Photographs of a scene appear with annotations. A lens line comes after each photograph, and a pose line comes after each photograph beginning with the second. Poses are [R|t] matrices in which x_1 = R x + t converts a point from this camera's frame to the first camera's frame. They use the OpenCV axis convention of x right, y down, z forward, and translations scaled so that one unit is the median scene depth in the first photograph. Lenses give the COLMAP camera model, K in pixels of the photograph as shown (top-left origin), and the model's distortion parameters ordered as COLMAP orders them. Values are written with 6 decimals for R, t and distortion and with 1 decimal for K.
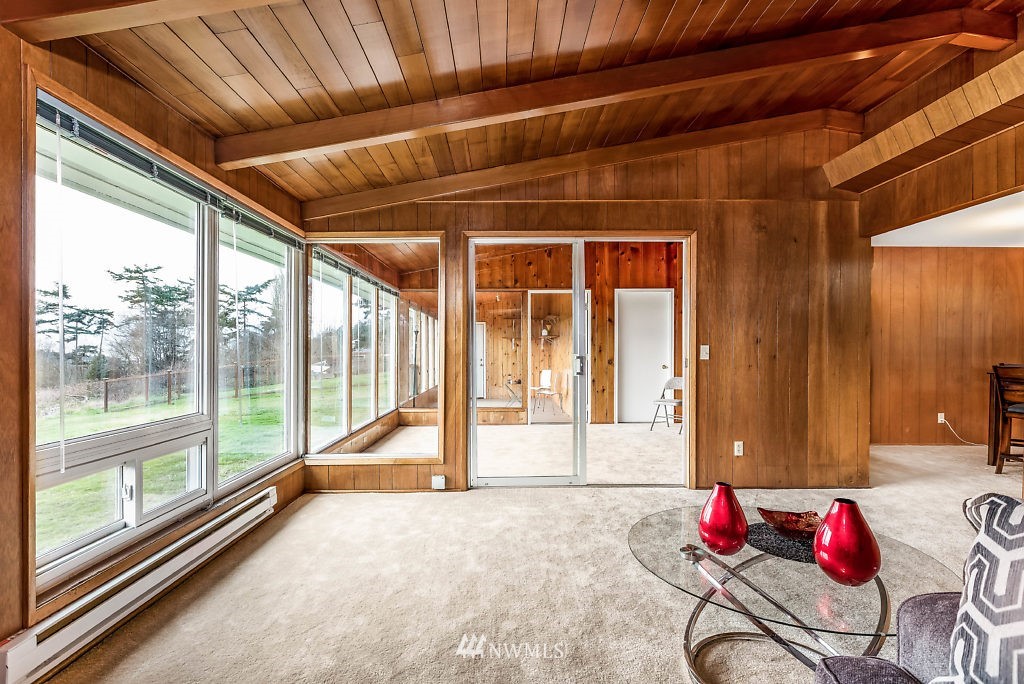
lens RADIAL K [[479.5, 0, 490.9], [0, 479.5, 339.7], [0, 0, 1]] dist [0.026874, -0.015926]
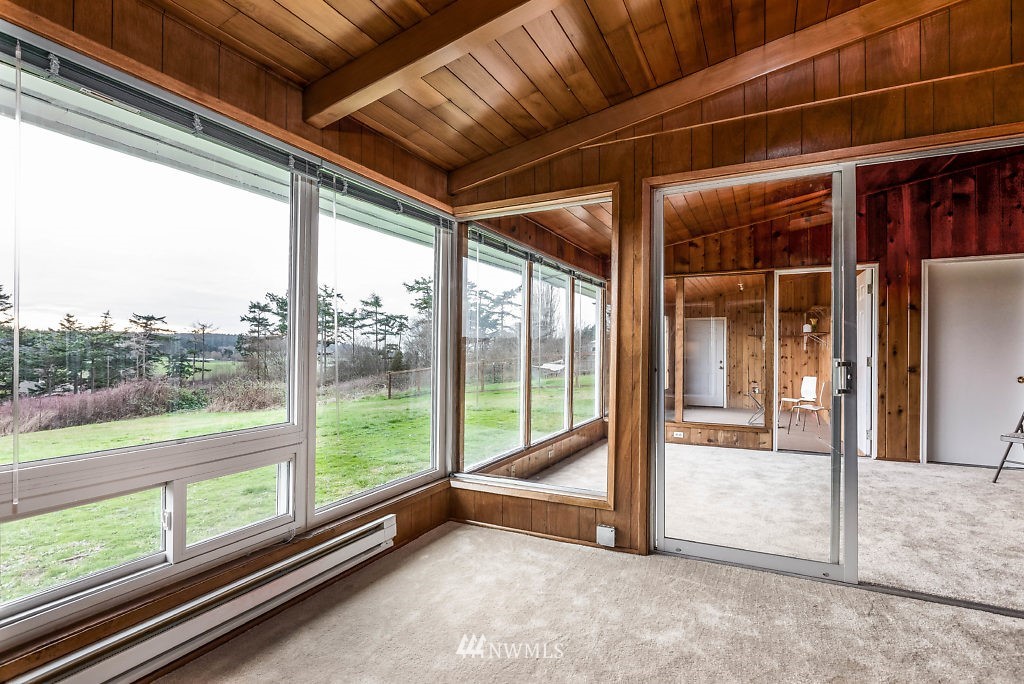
lens RADIAL K [[482.0, 0, 515.7], [0, 482.0, 343.7], [0, 0, 1]] dist [-0.002341, -0.000365]
pose [[0.900788, 0.002472, -0.434251, 0.074357], [0.001820, 0.999954, 0.009467, 0.005230], [0.434255, -0.009318, 0.900742, 0.283424]]
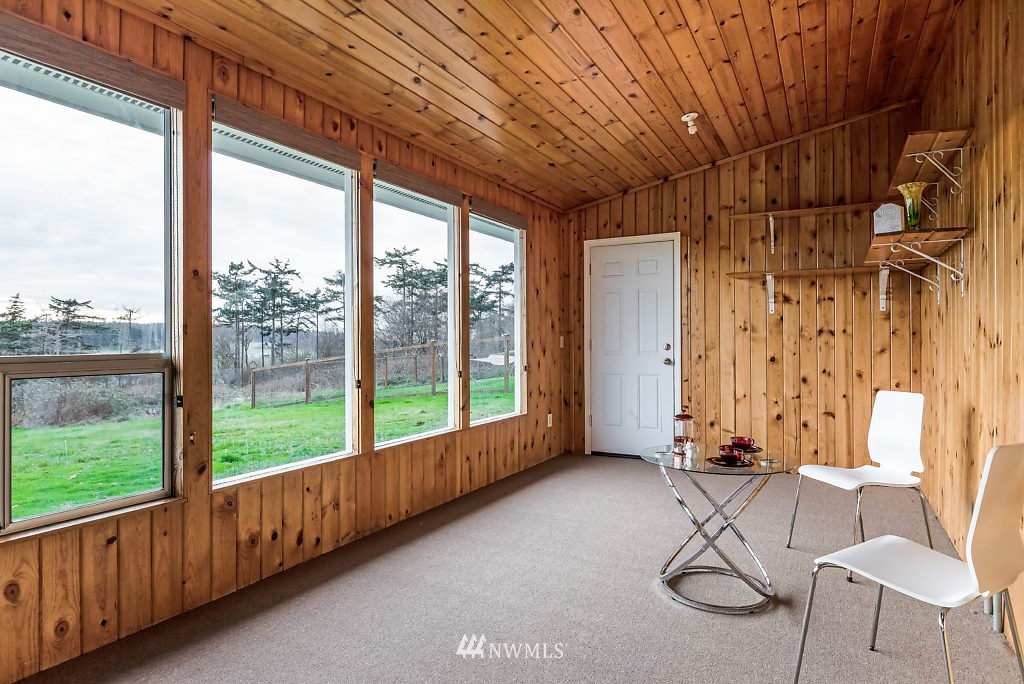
lens RADIAL K [[579.3, 0, 512.2], [0, 579.3, 333.8], [0, 0, 1]] dist [-0.000426, -0.000129]
pose [[0.886972, -0.001918, -0.461819, 0.232762], [0.008813, 0.999880, 0.012773, 0.090111], [0.461739, -0.015399, 0.886882, 1.963943]]
